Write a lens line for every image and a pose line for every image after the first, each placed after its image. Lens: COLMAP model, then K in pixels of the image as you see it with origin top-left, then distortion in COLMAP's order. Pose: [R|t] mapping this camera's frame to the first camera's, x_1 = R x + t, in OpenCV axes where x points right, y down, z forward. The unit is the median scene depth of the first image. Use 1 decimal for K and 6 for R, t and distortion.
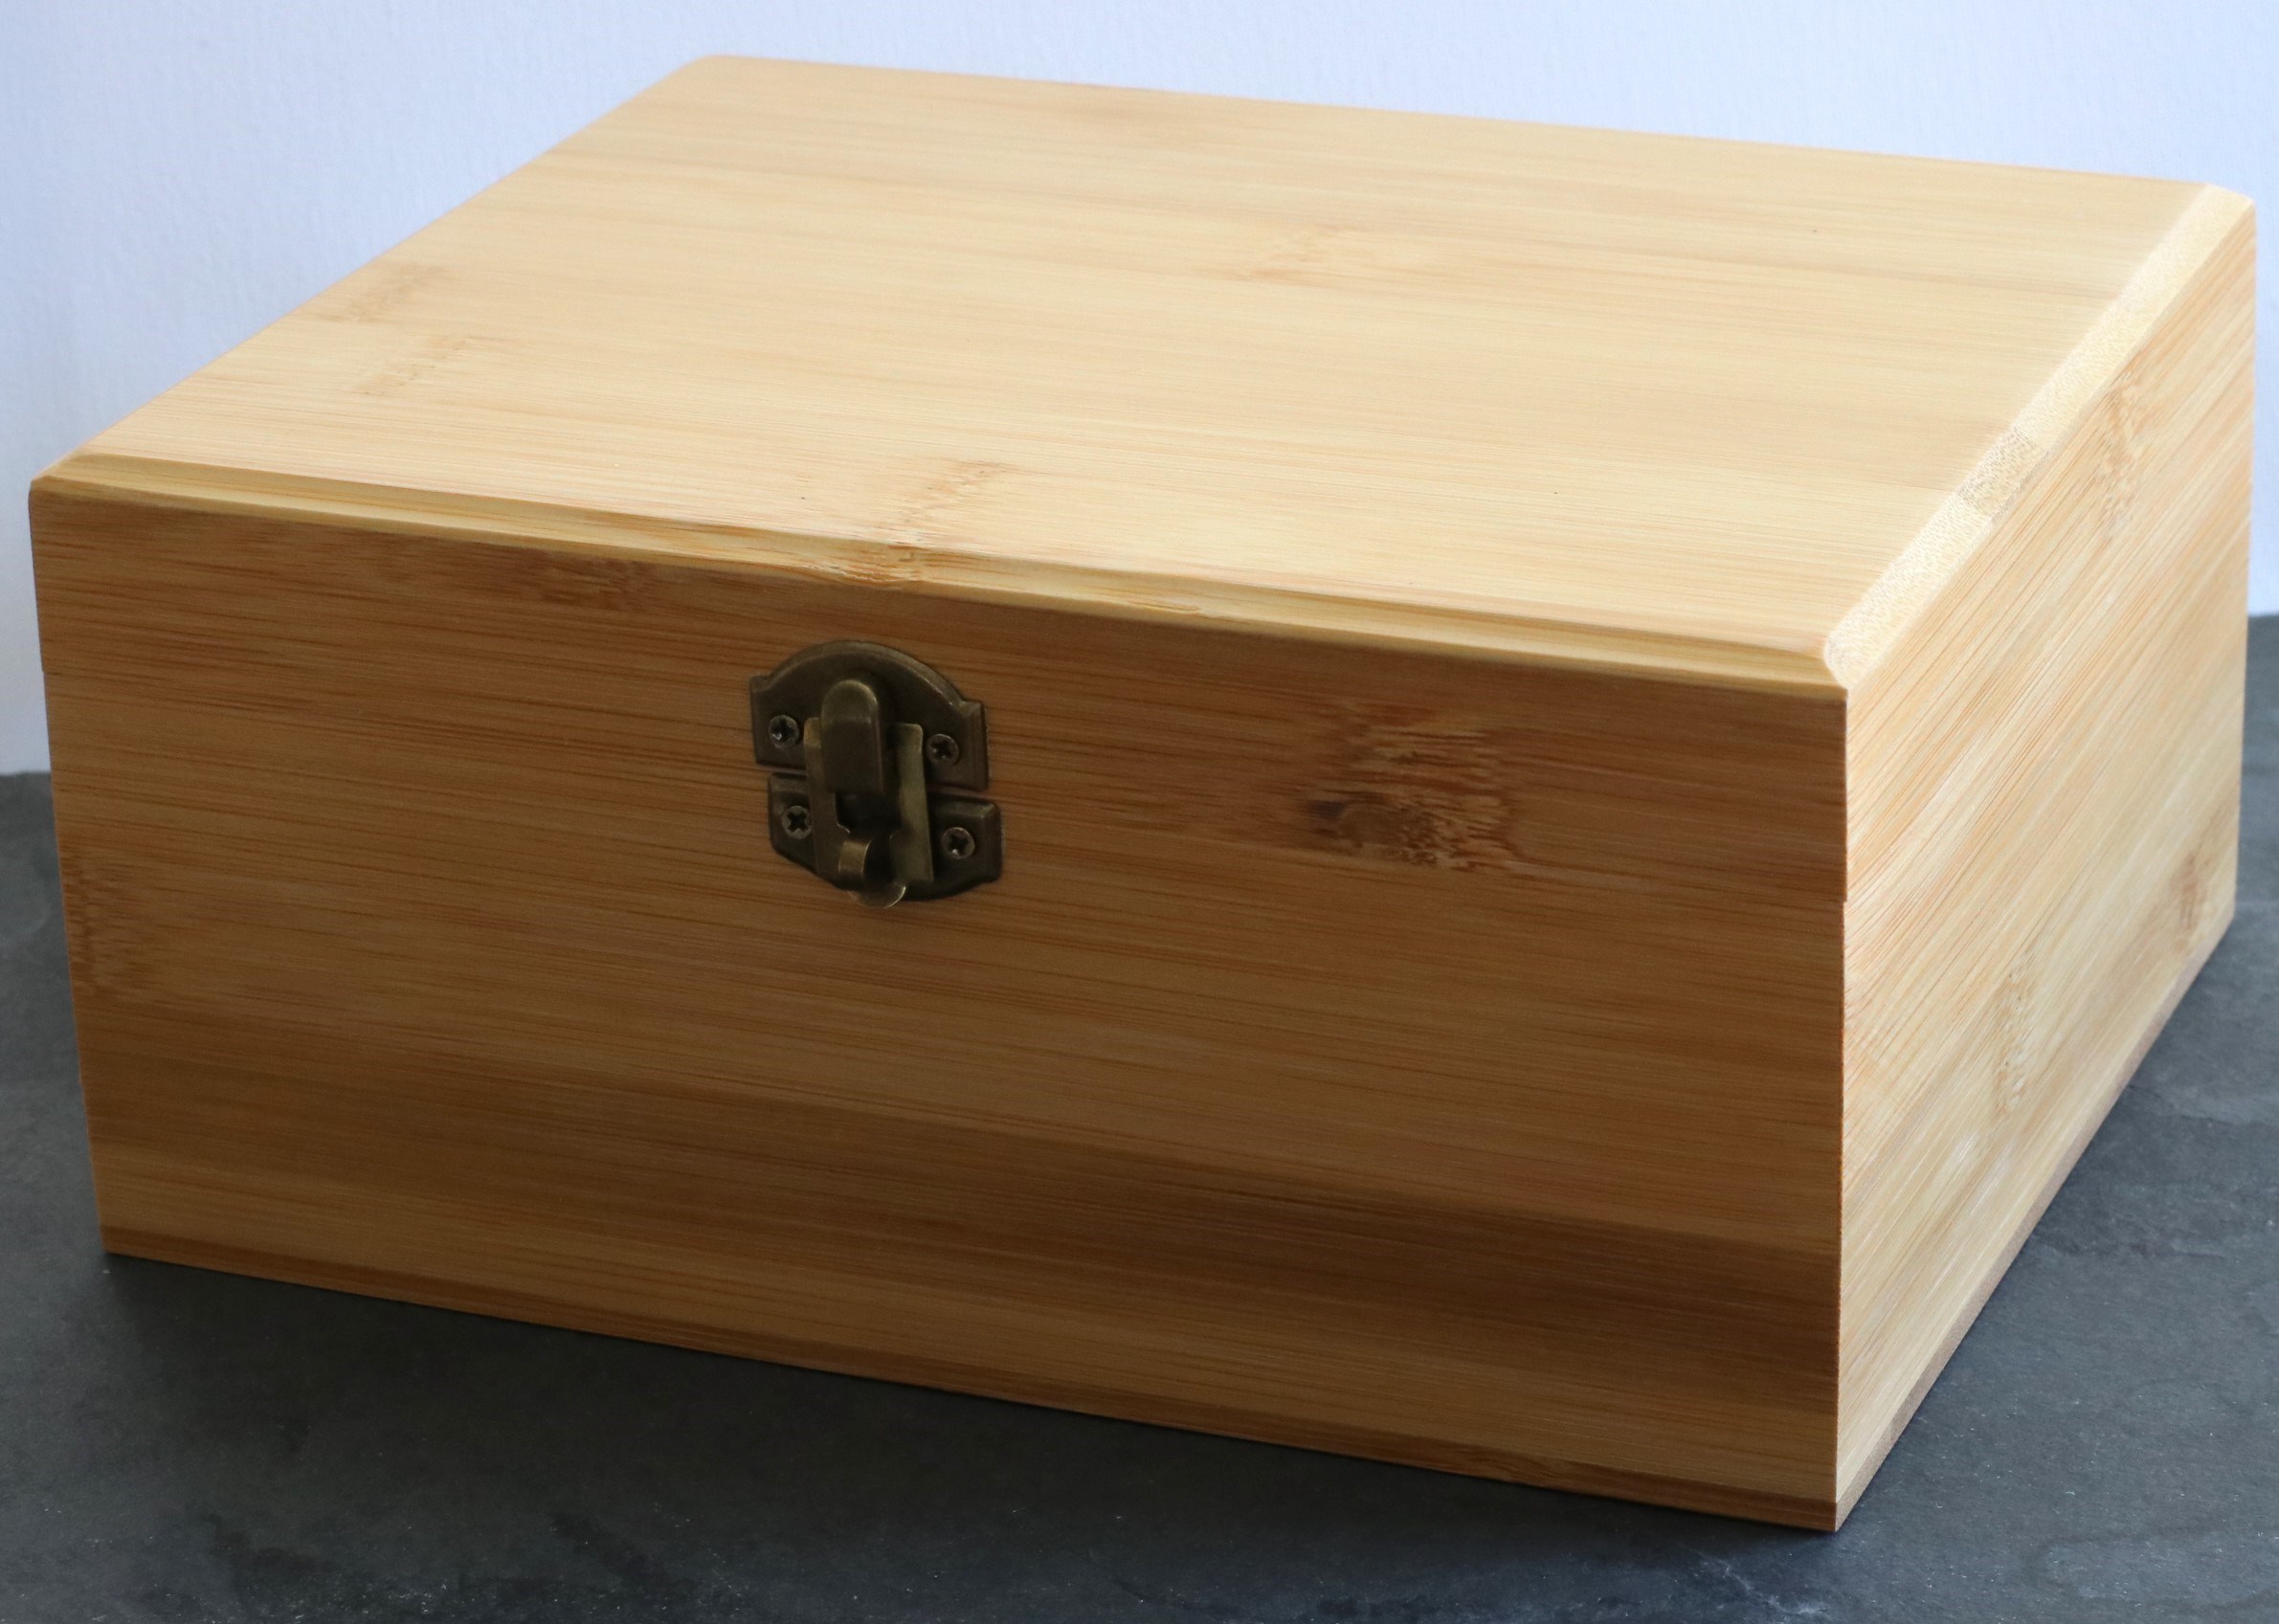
lens RADIAL K [[7018.2, 0, 1145.5], [0, 7018.2, 812.0], [0, 0, 1]] dist [-0.164007, 0.000000]
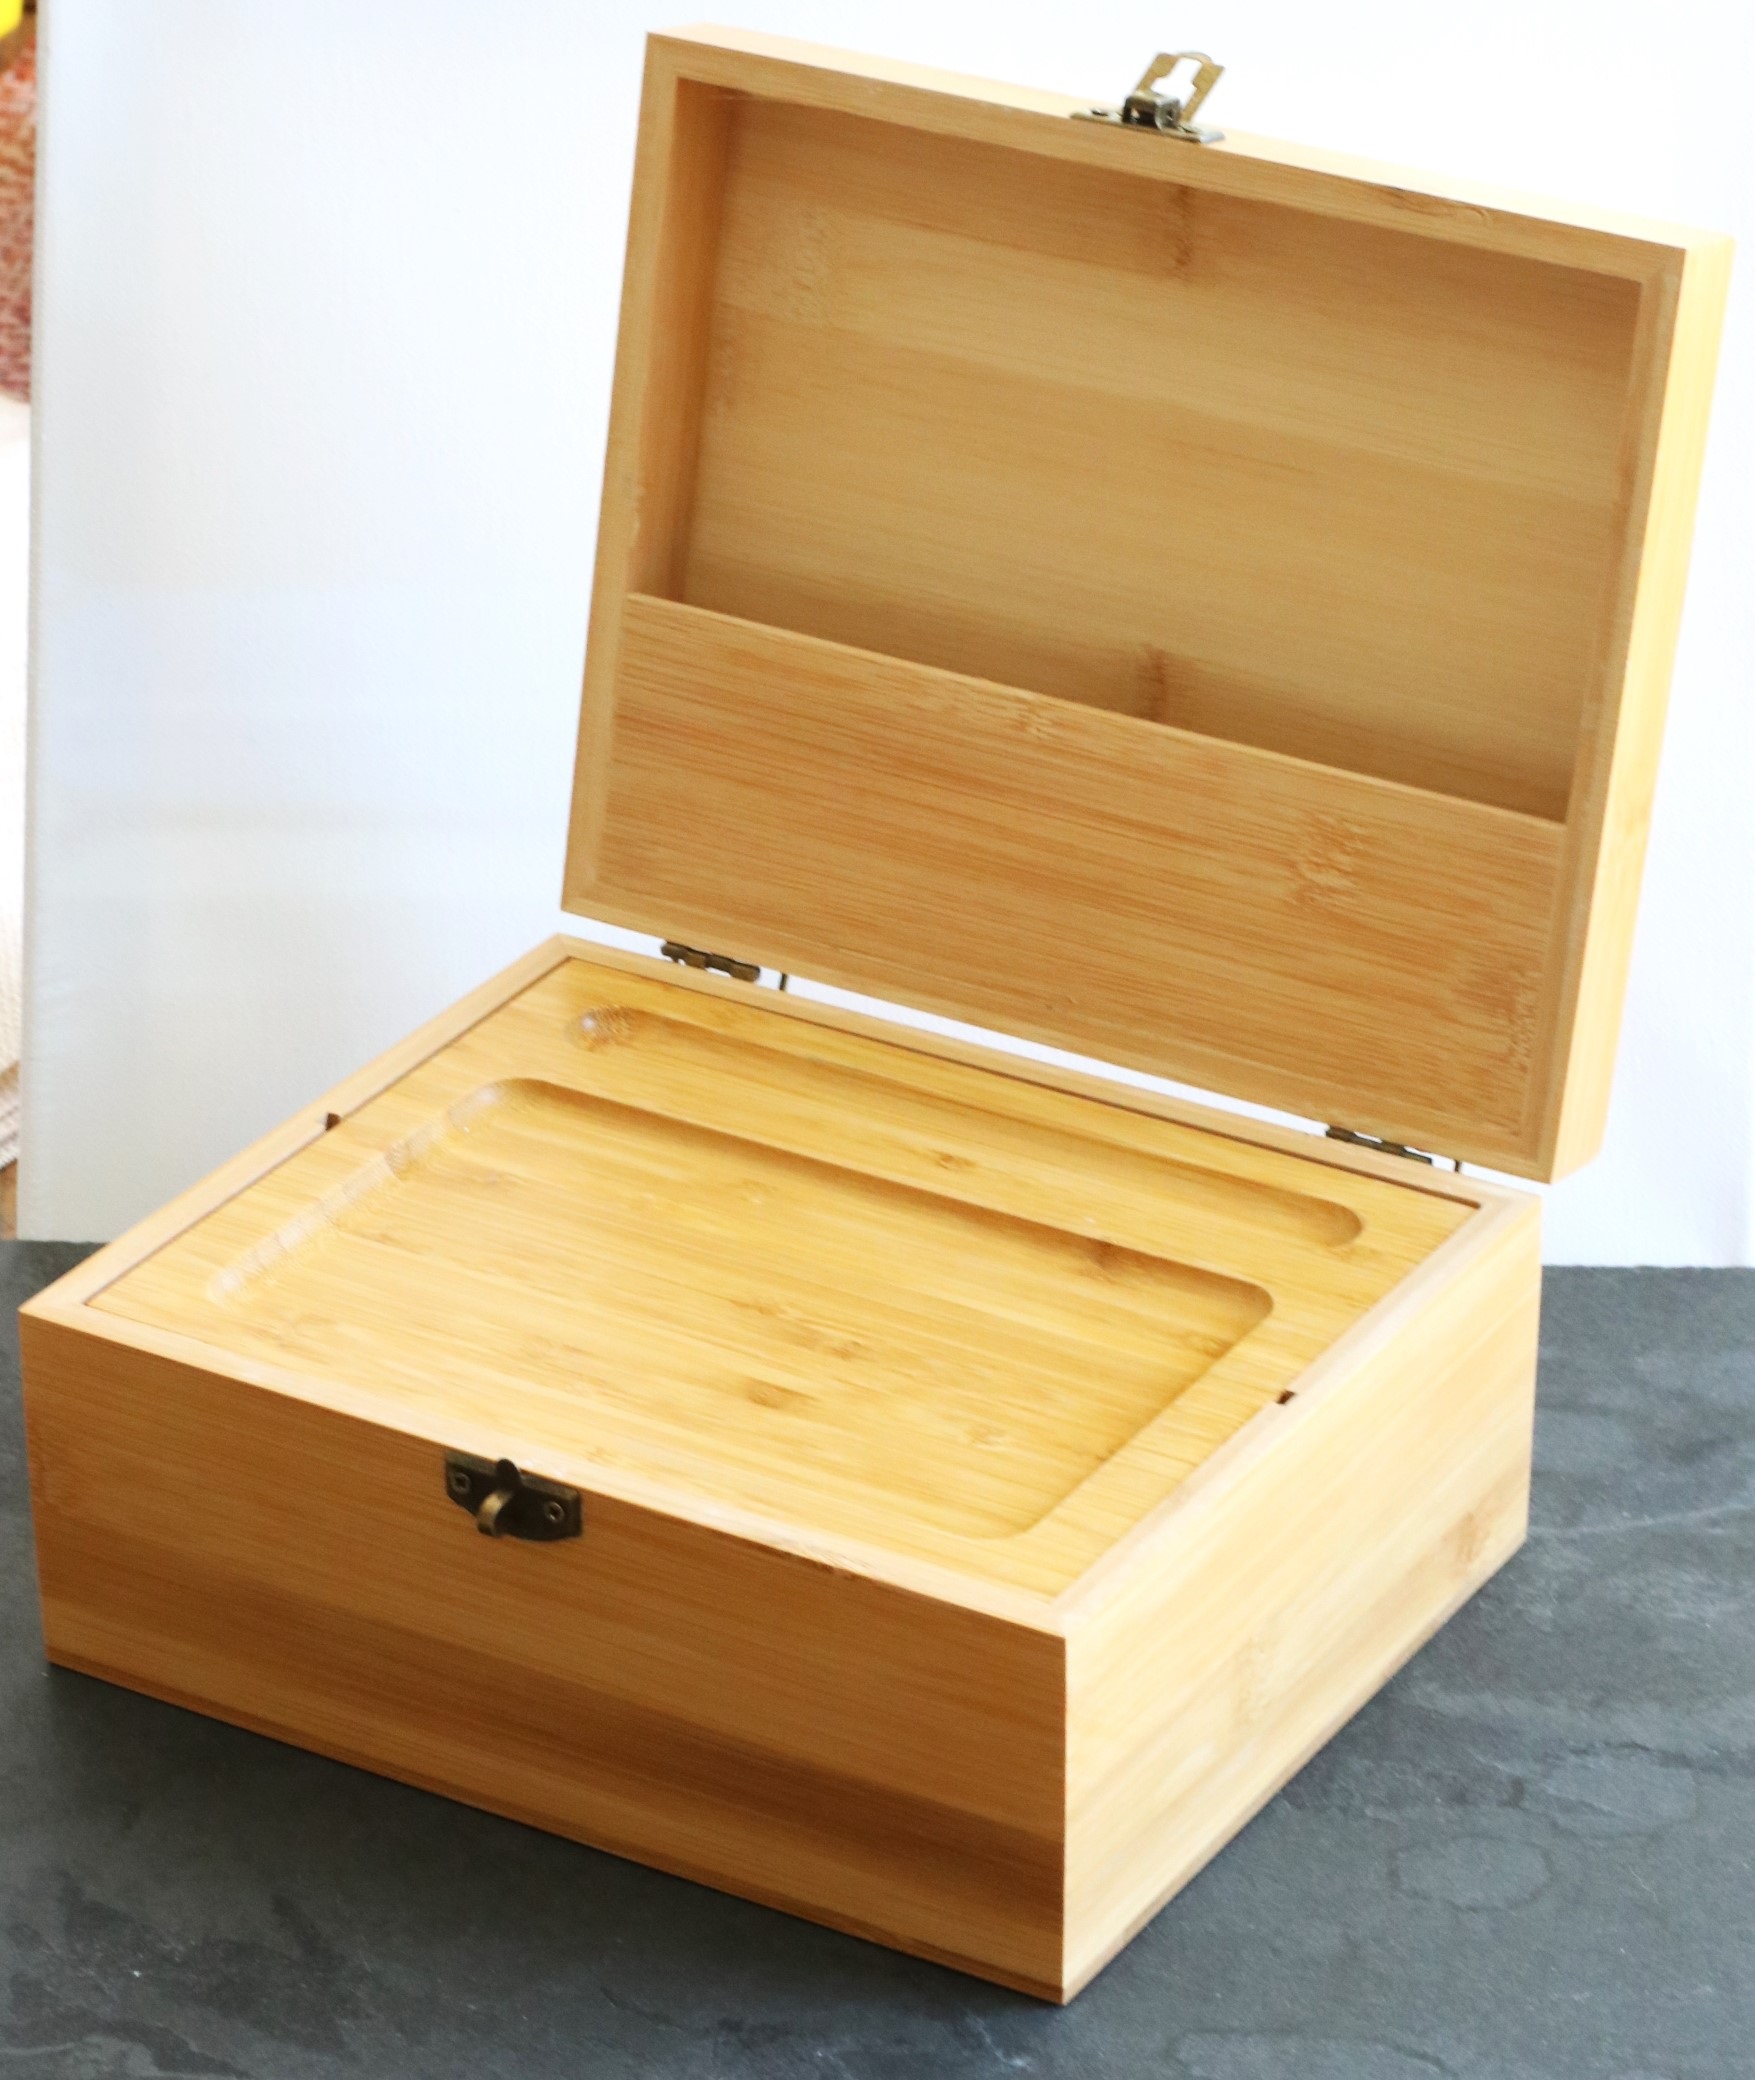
lens RADIAL K [[6942.6, 0, 876.3], [0, 6942.6, 1034.8], [0, 0, 1]] dist [-0.205832, 0.000000]
pose [[0.987285, 0.092584, -0.129212, 0.230628], [-0.081721, 0.992852, 0.086989, -0.237048], [0.136342, -0.075323, 0.987794, -0.504114]]
